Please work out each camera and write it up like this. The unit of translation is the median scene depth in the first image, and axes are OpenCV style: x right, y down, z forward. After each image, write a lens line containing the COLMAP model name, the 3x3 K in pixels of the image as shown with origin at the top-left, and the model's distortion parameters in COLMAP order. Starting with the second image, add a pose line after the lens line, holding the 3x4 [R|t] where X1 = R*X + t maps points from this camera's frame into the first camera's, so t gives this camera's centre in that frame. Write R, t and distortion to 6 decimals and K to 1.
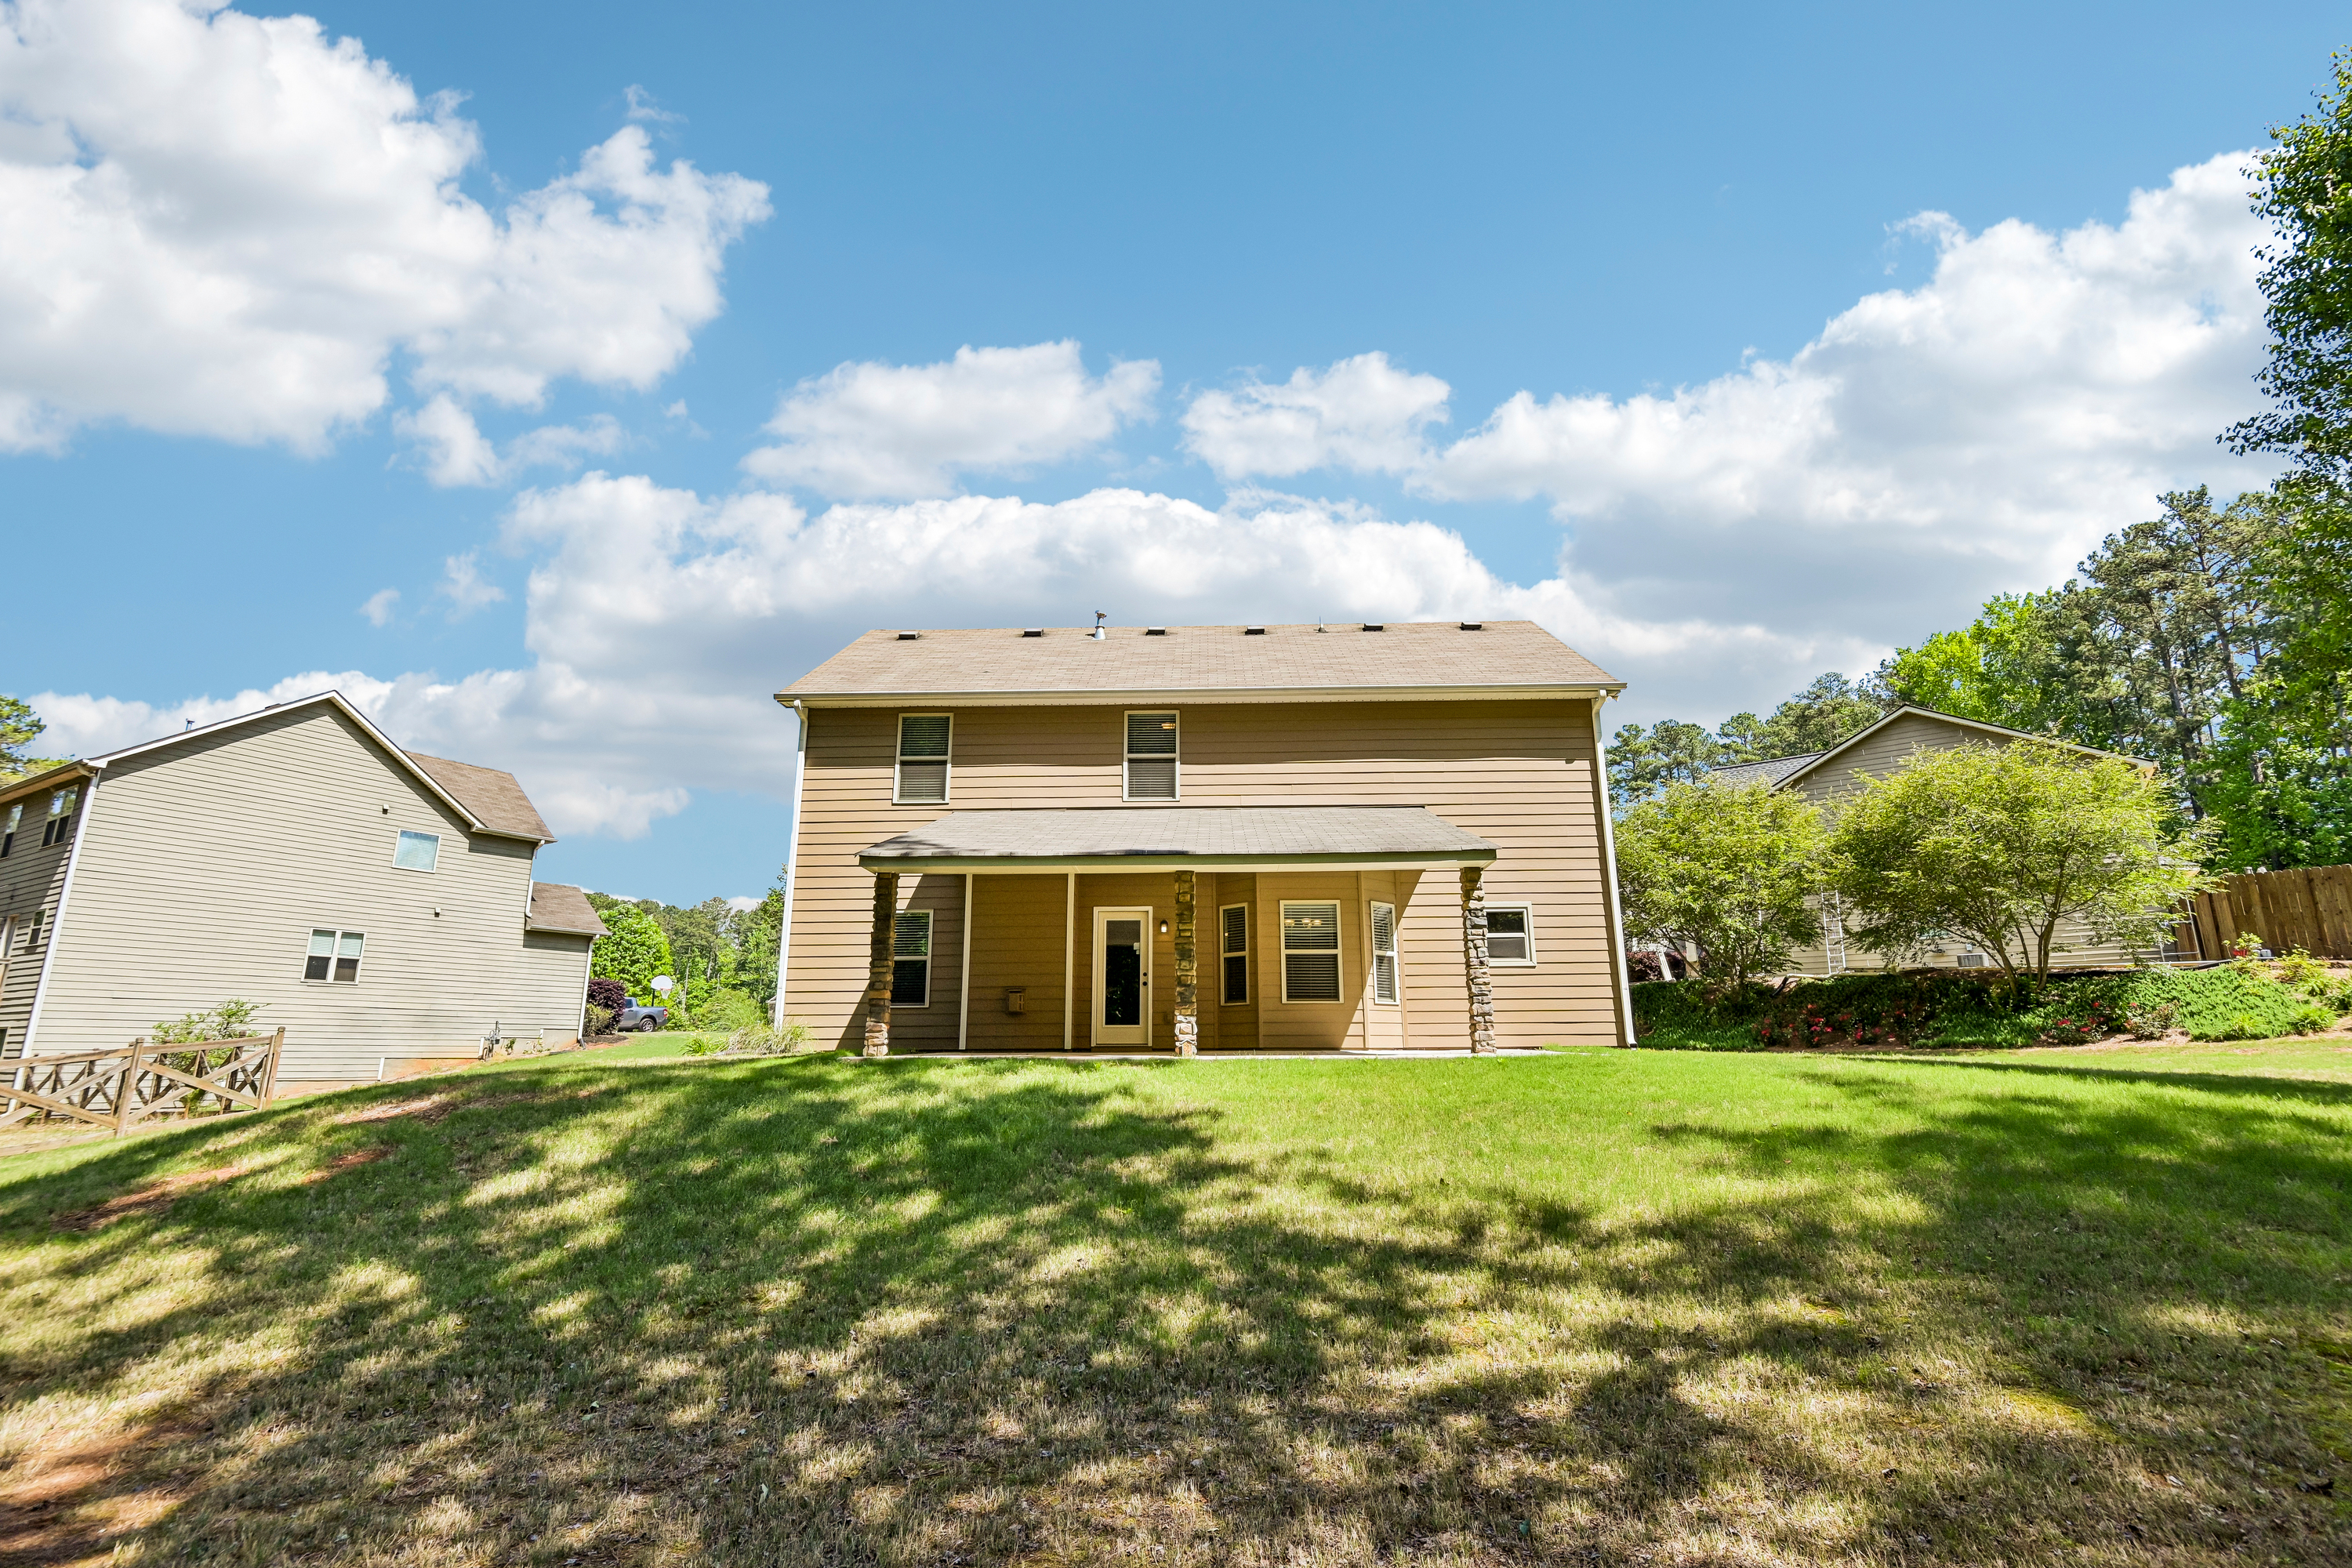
lens RADIAL K [[1066.8, 0, 1179.5], [0, 1066.8, 787.5], [0, 0, 1]] dist [-0.010277, -0.002858]
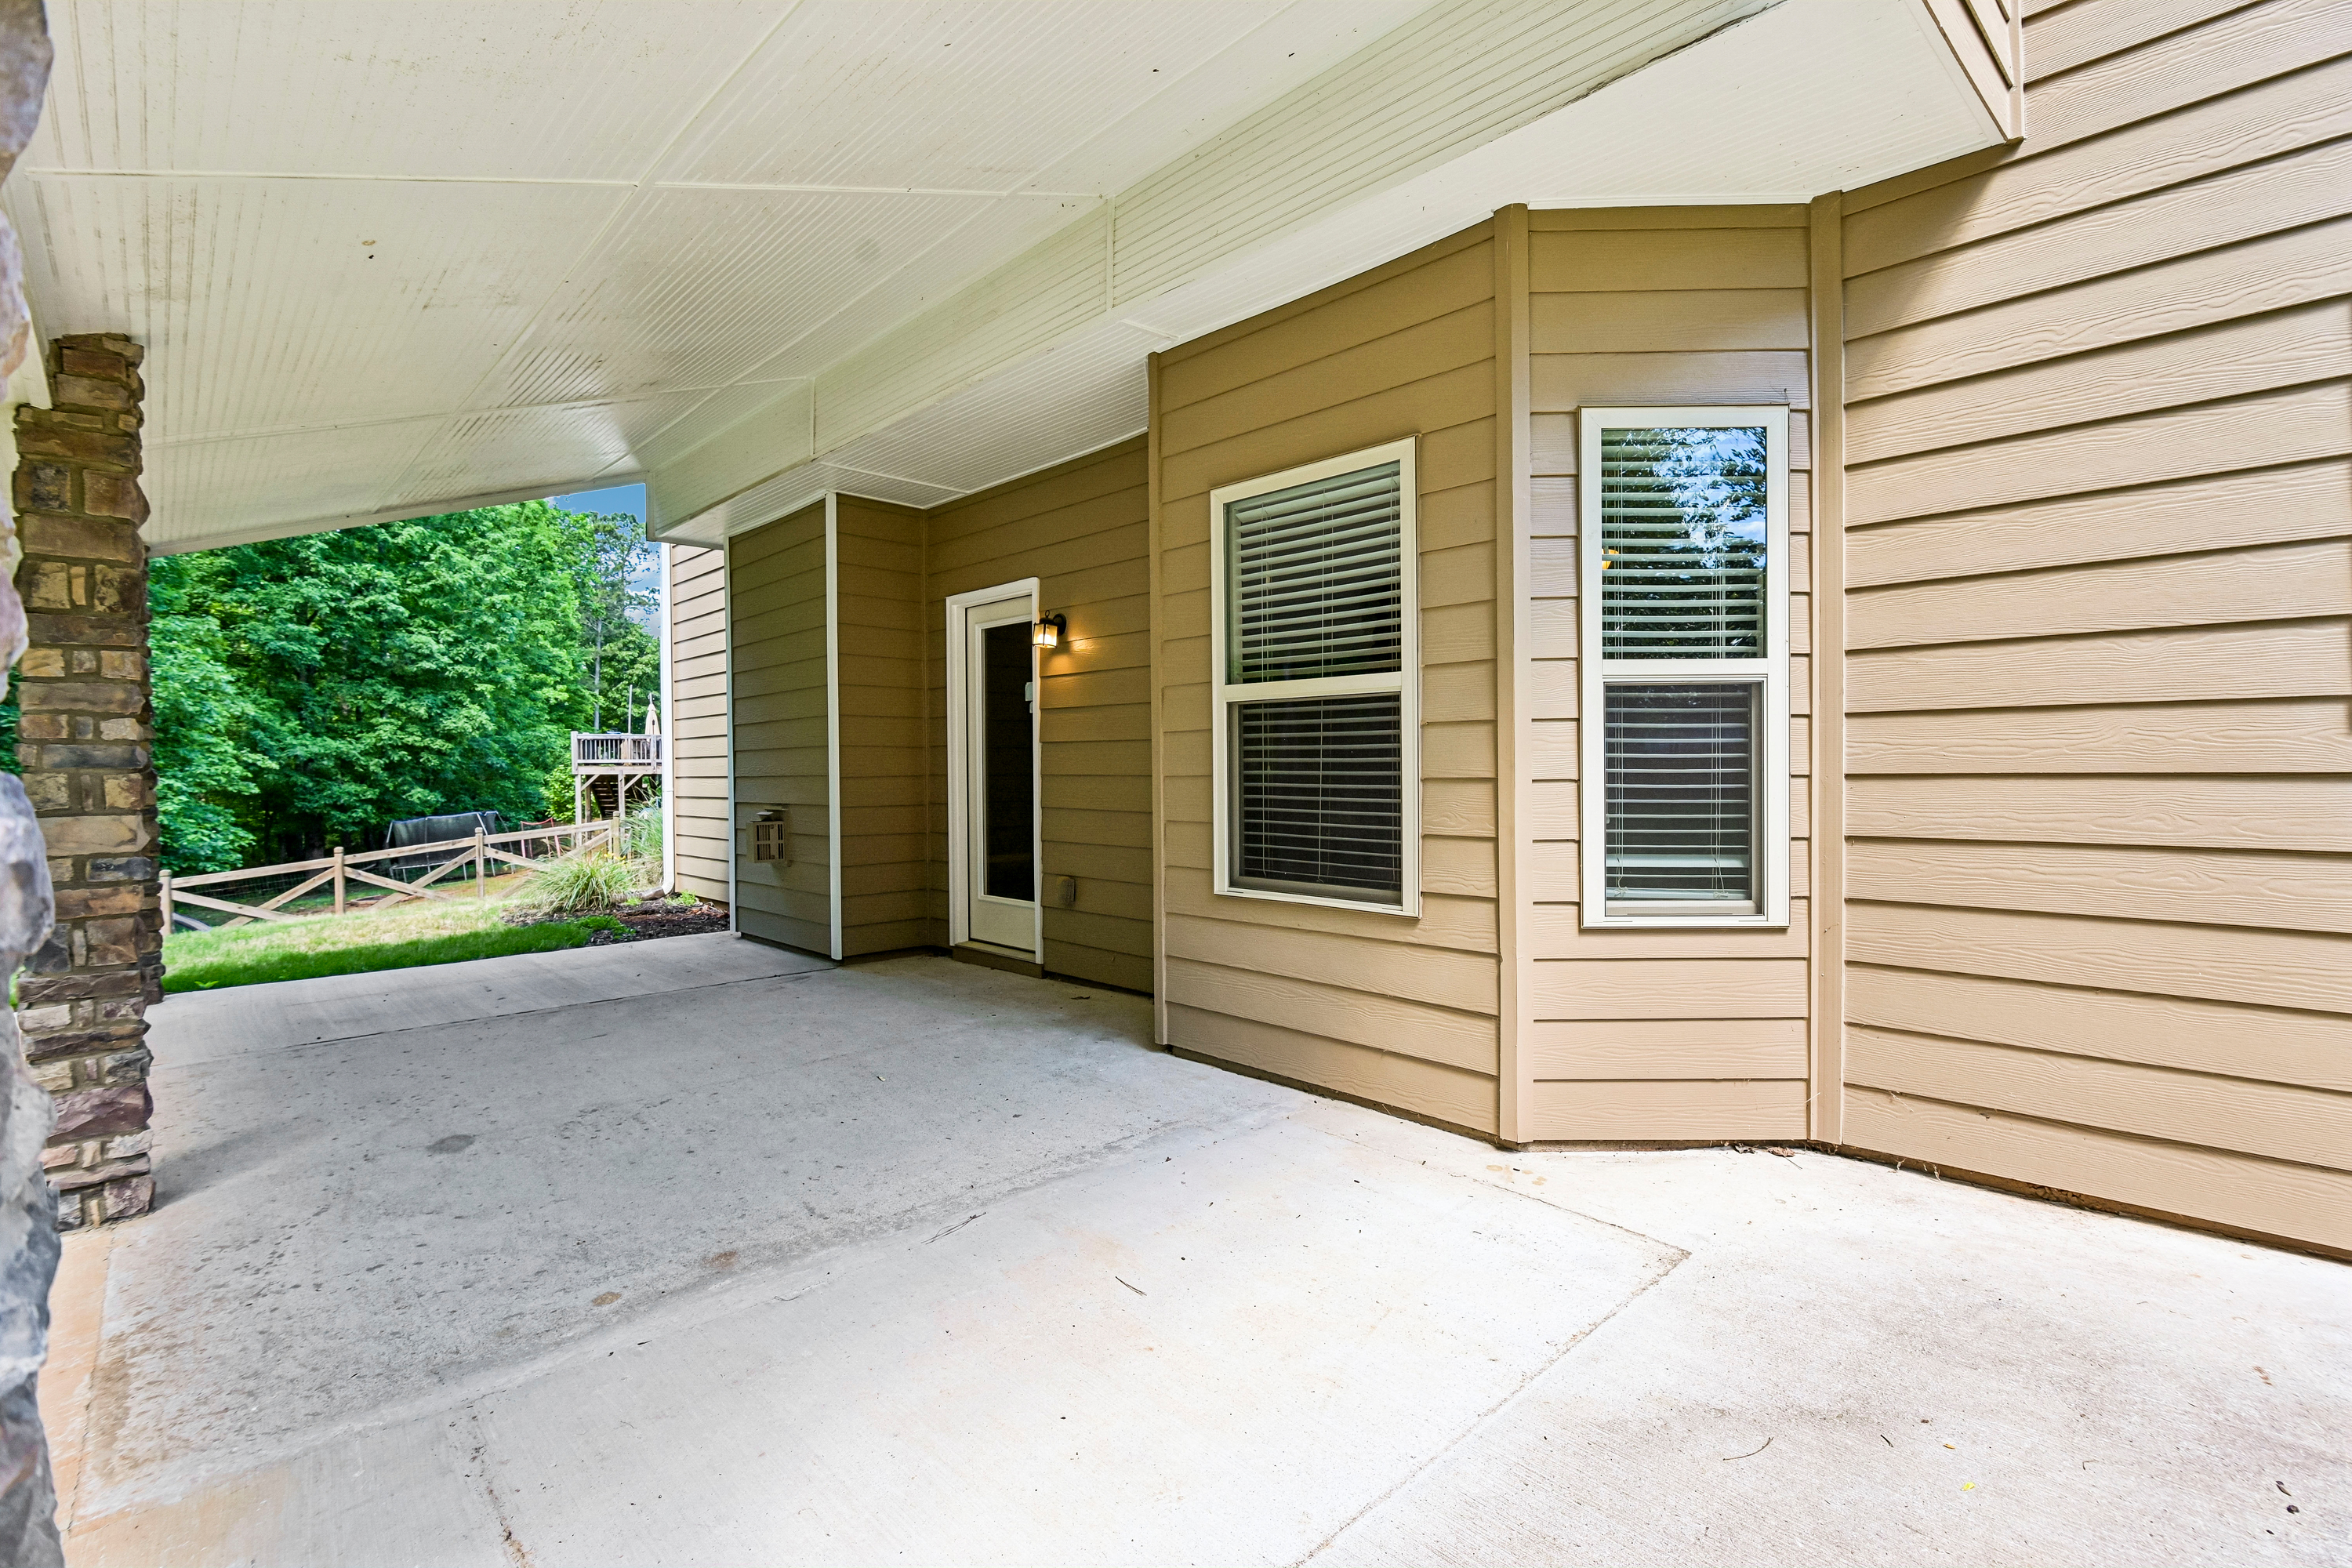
lens RADIAL K [[1066.8, 0, 1188.8], [0, 1066.8, 773.8], [0, 0, 1]] dist [-0.010277, -0.002858]
pose [[0.709433, 0.004462, -0.704759, 0.255107], [0.173900, 0.967953, 0.181182, 0.118411], [0.682981, -0.251094, 0.685922, 0.771467]]
